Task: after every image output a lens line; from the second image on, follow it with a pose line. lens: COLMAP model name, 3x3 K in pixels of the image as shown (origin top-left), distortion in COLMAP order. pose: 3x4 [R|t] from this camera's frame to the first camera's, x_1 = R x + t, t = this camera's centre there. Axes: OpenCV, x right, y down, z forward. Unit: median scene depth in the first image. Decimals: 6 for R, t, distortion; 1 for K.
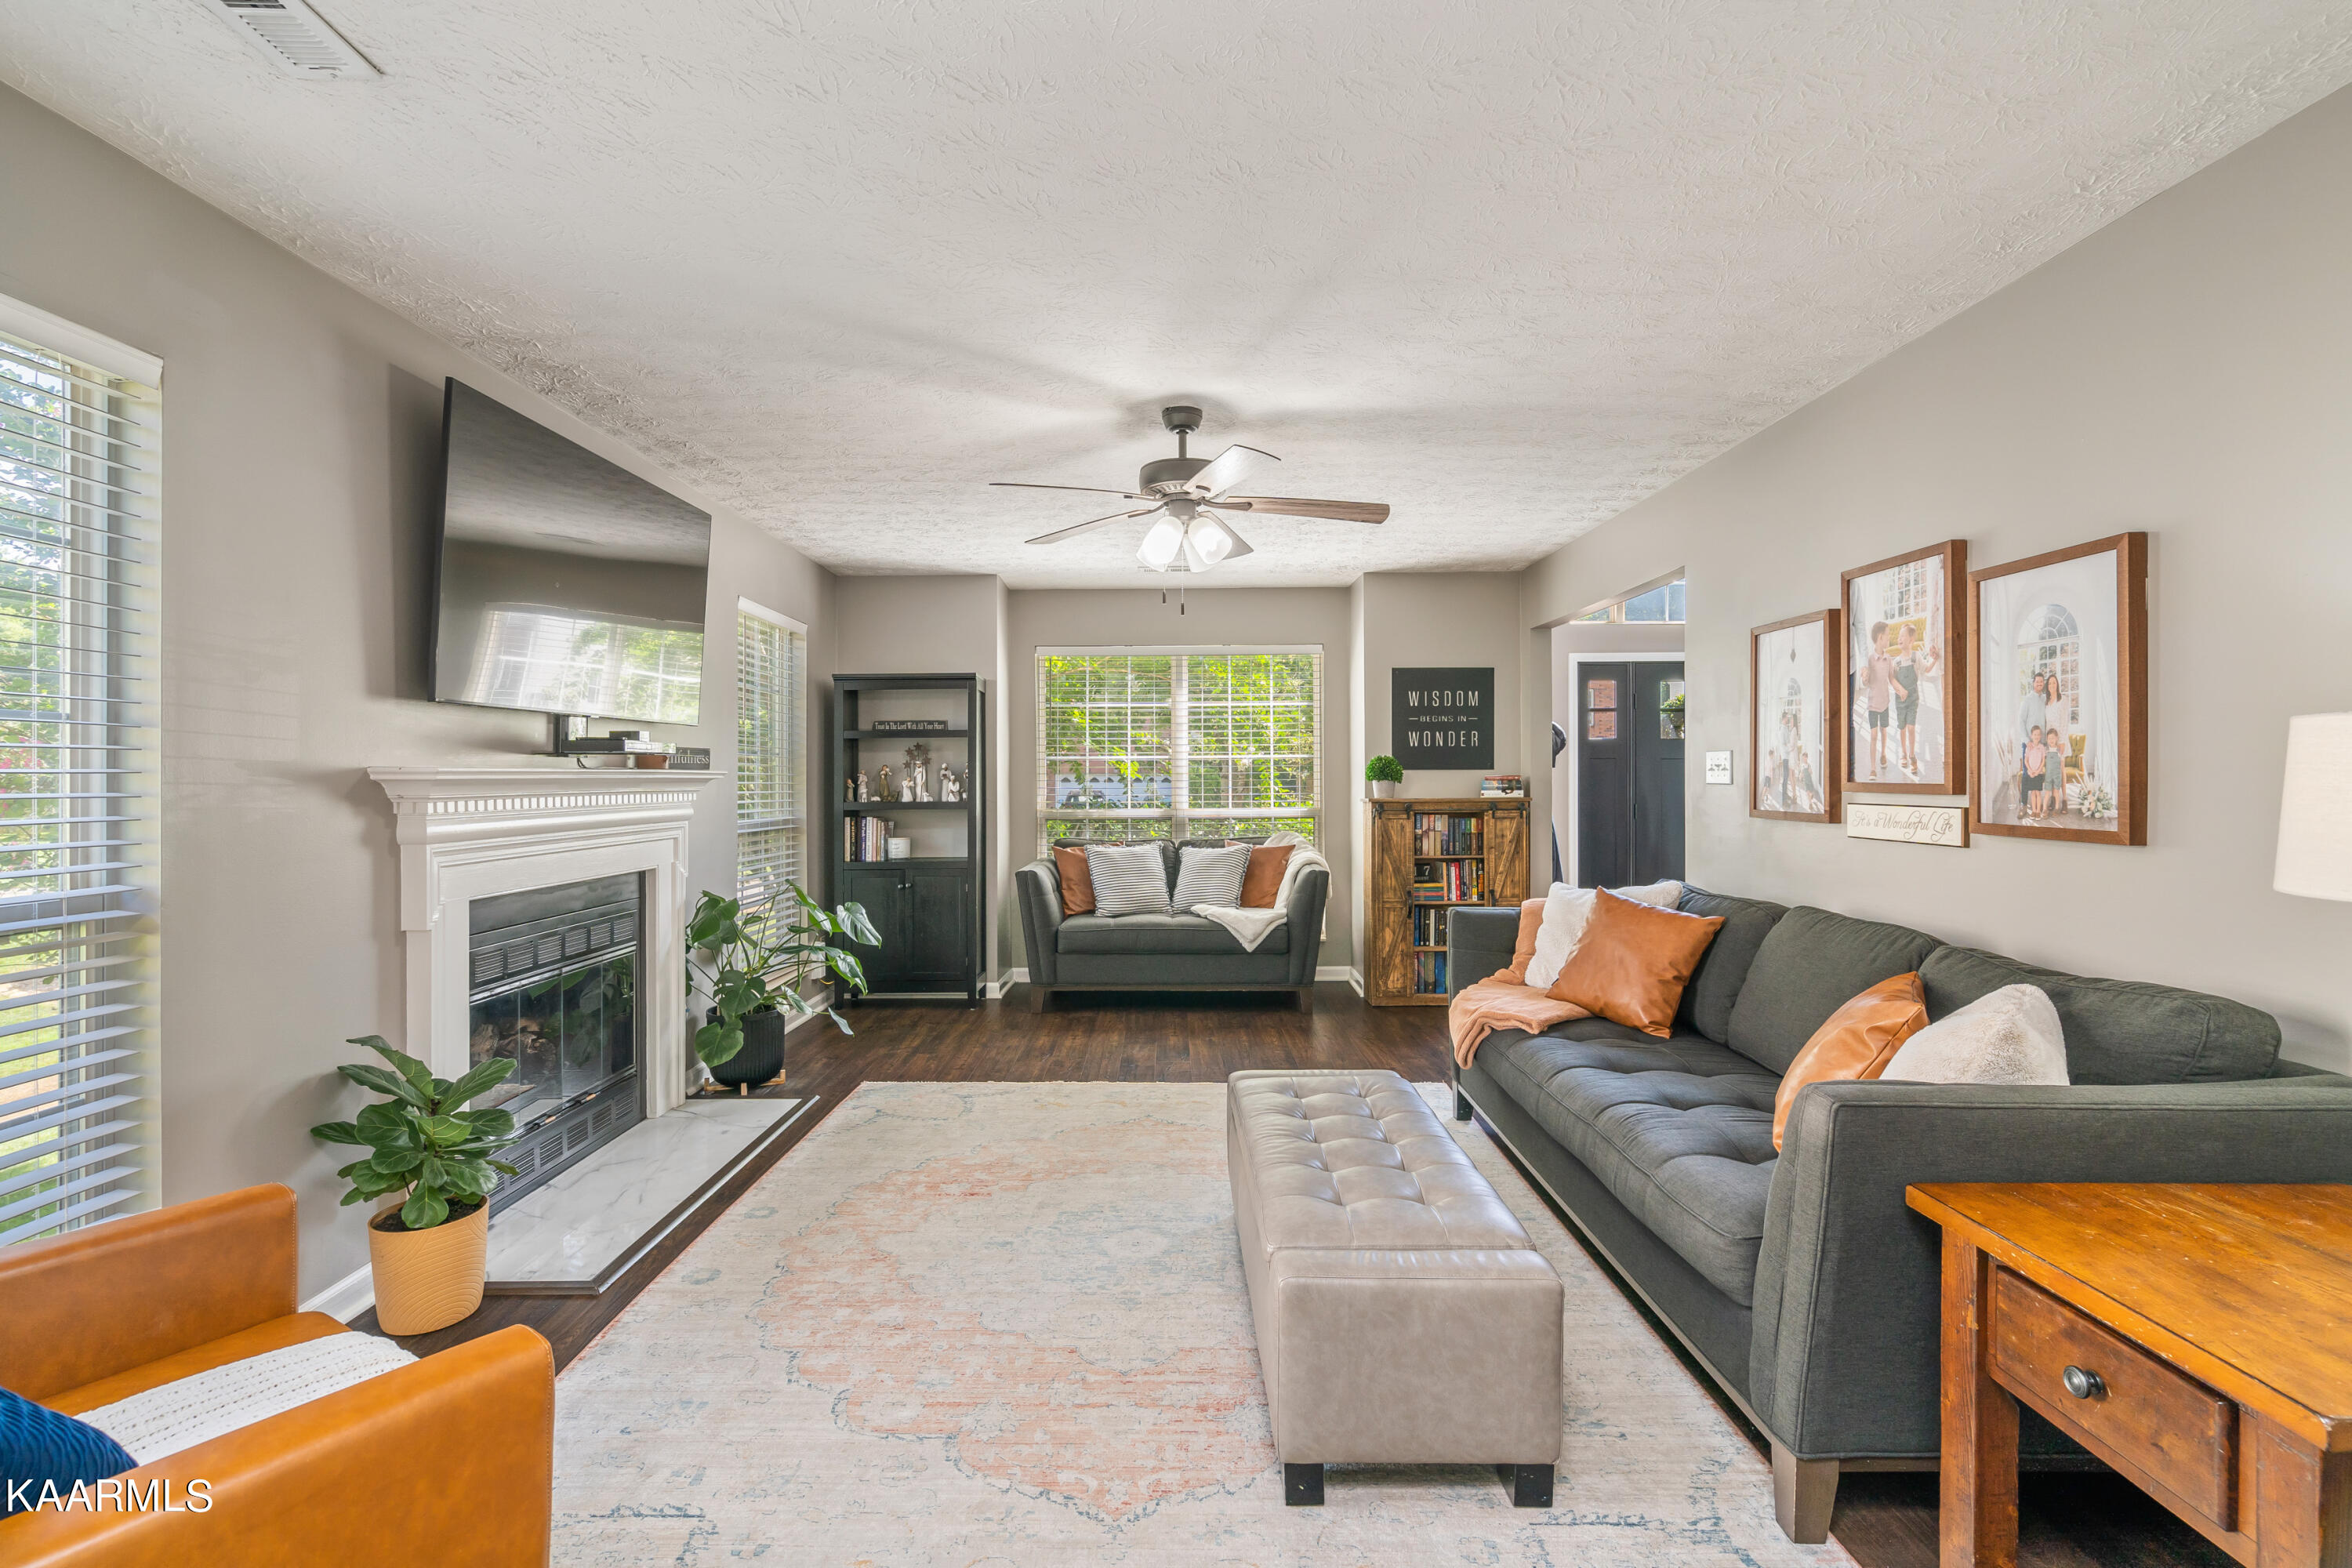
lens RADIAL K [[1063.3, 0, 1169.4], [0, 1063.3, 778.5], [0, 0, 1]] dist [-0.003523, 0.002561]
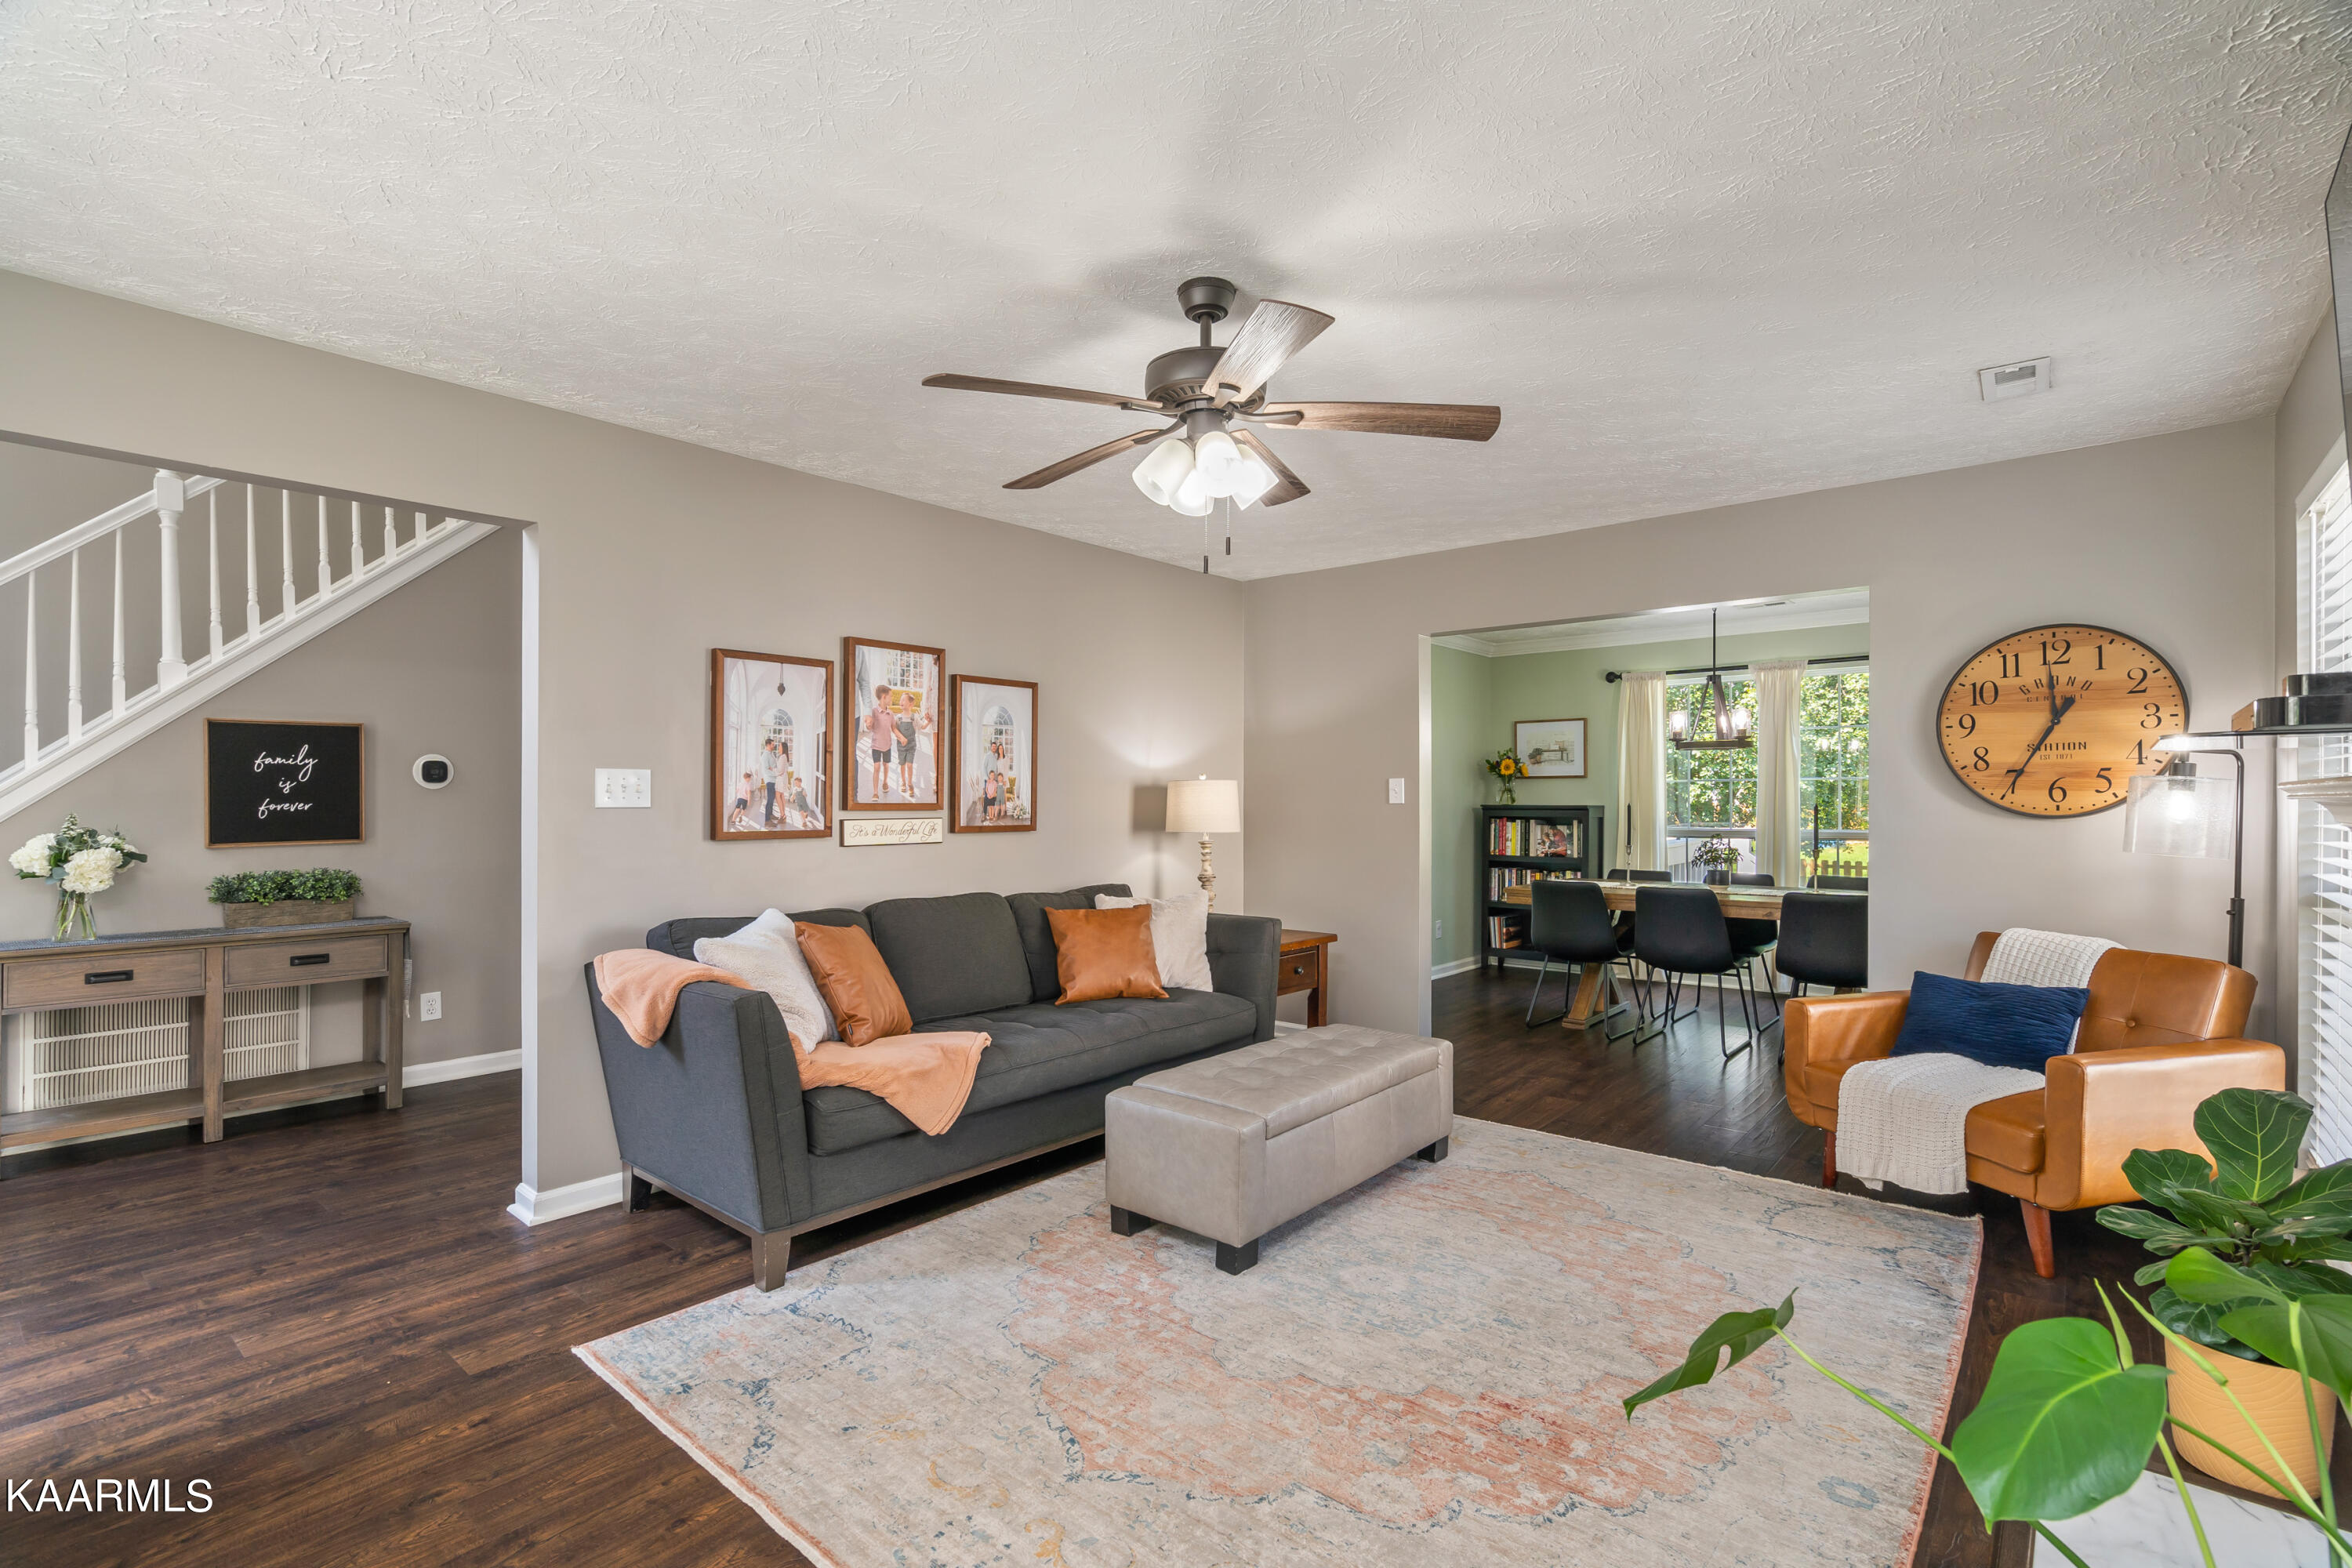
lens RADIAL K [[1063.3, 0, 1185.1], [0, 1063.3, 798.4], [0, 0, 1]] dist [-0.003523, 0.002561]
pose [[-0.767241, 0.003440, 0.641349, -0.452766], [0.004457, 0.999990, -0.000031, -0.000019], [-0.641343, 0.002835, -0.767249, 1.607679]]
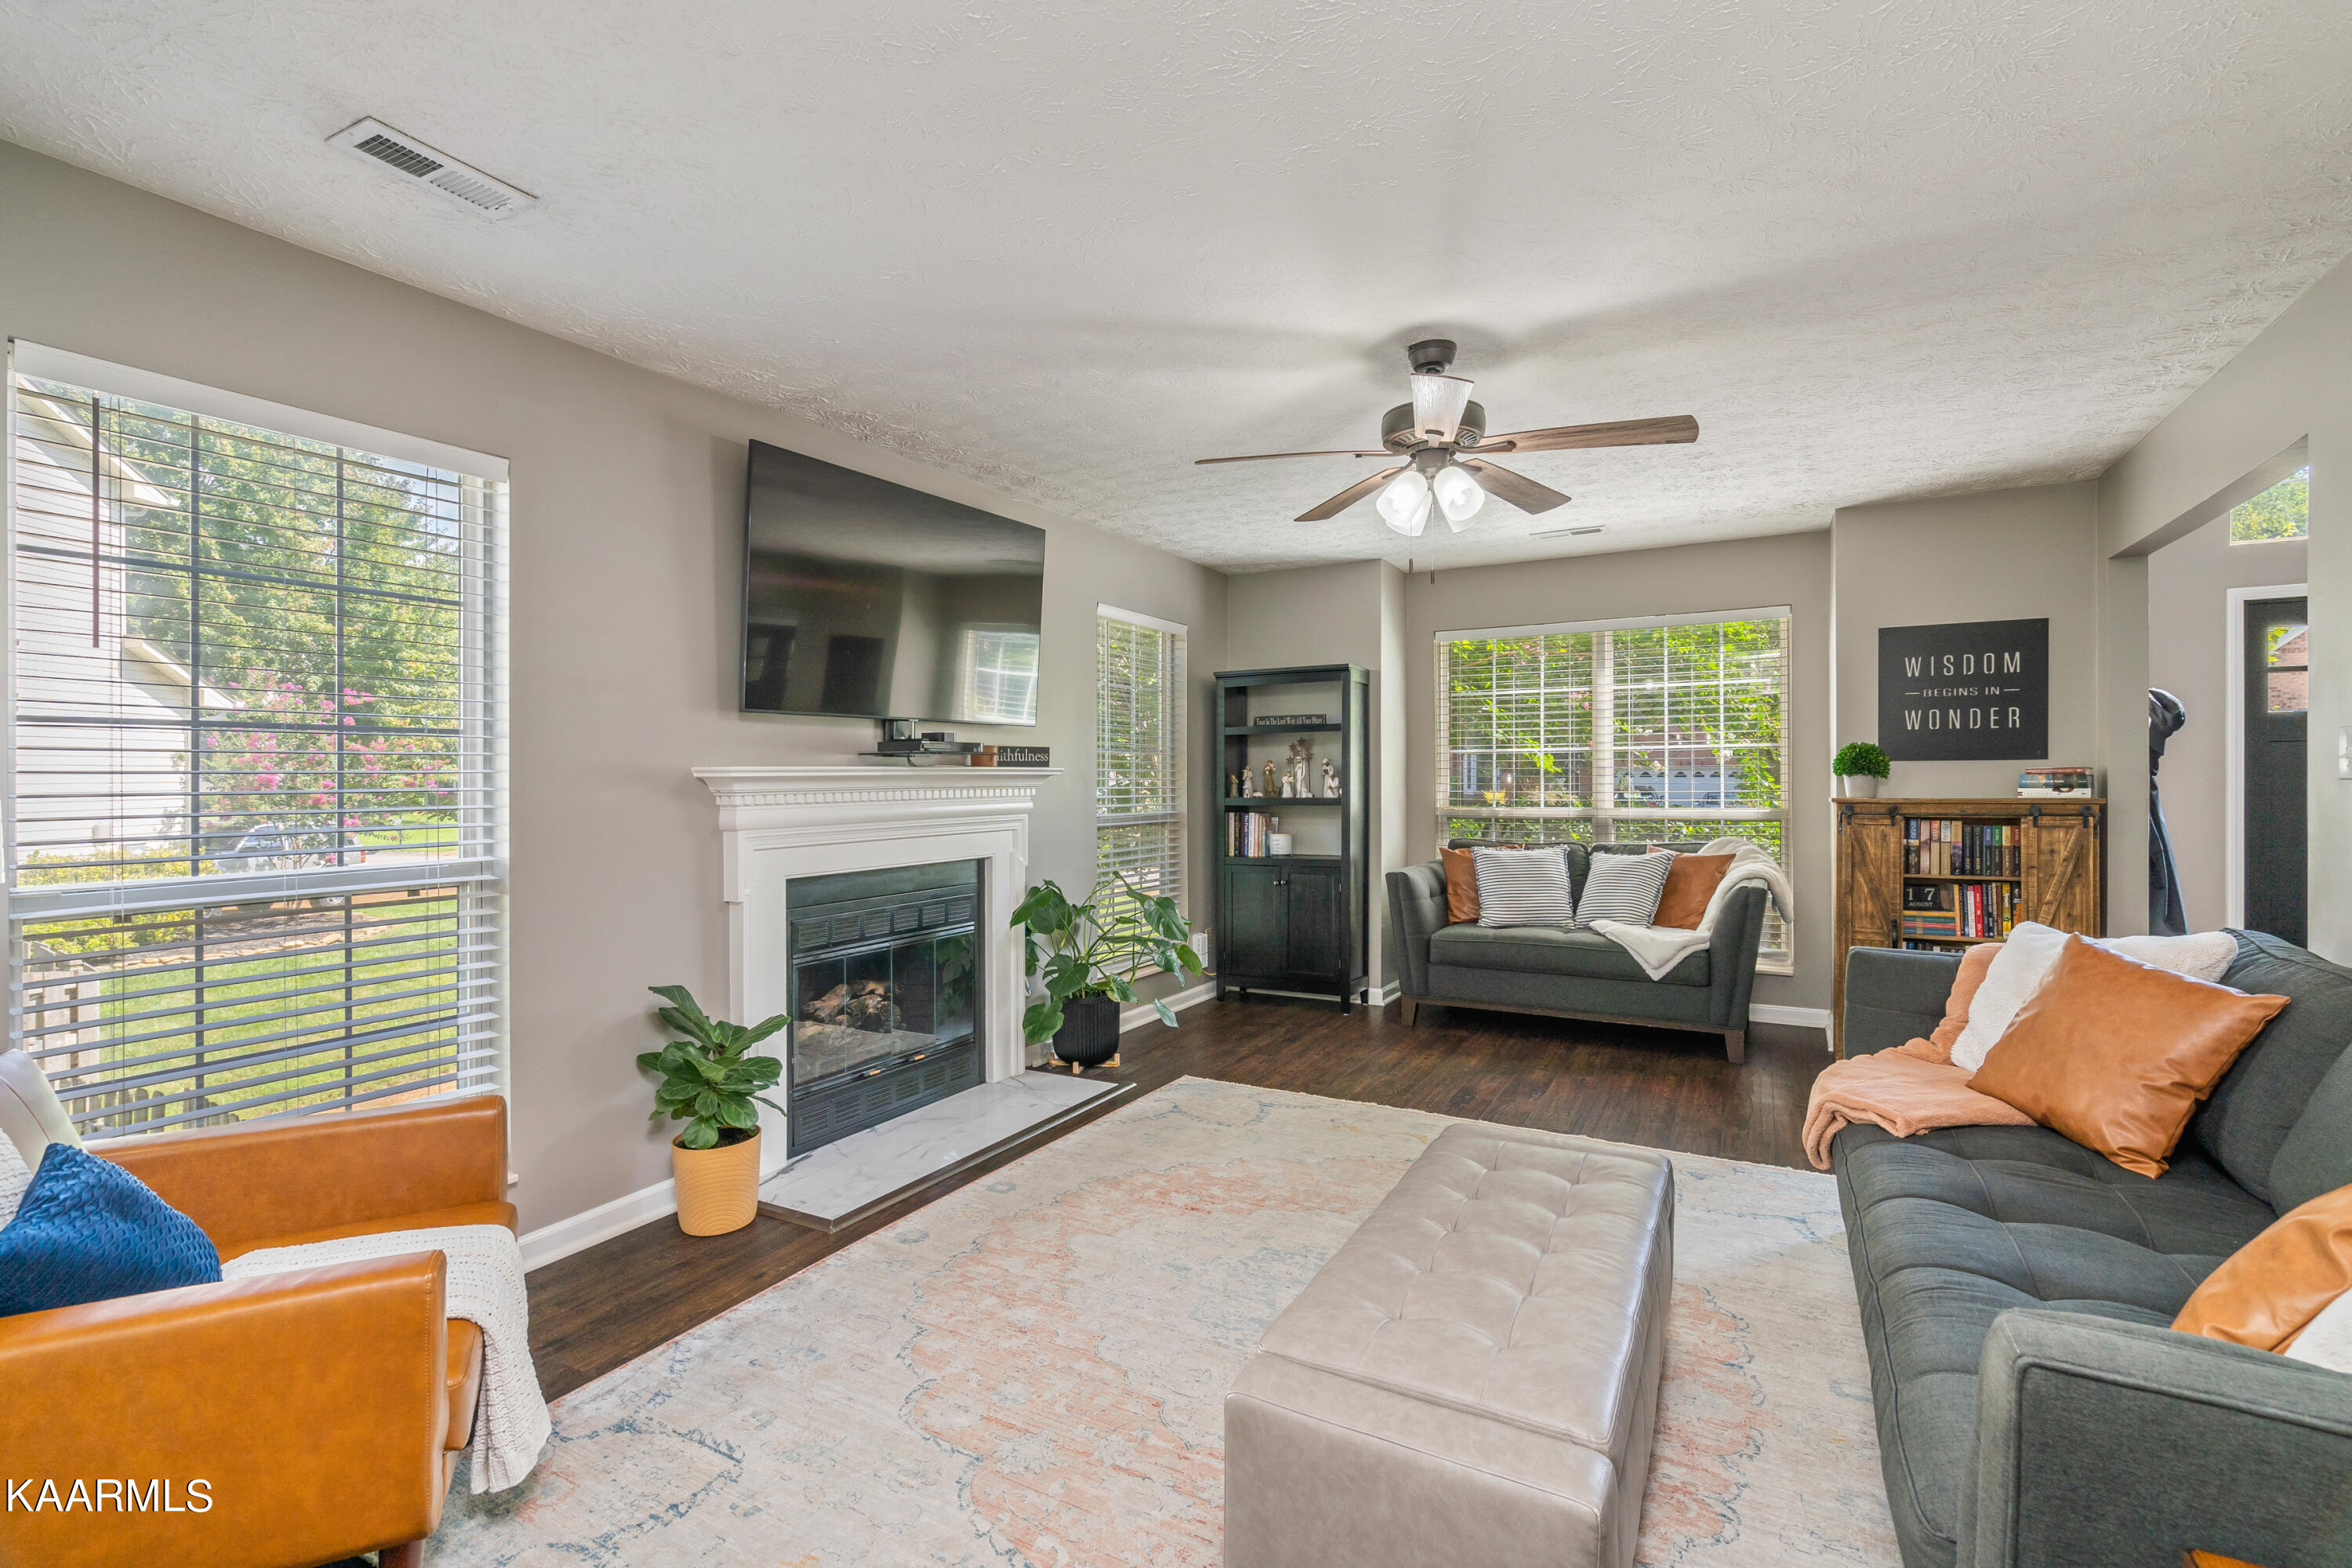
lens RADIAL K [[1063.3, 0, 1177.3], [0, 1063.3, 776.3], [0, 0, 1]] dist [-0.003523, 0.002561]
pose [[0.873710, -0.002085, -0.486443, 0.260587], [0.003223, 0.999994, 0.001502, 0.000325], [0.486436, -0.002880, 0.873711, 0.153764]]
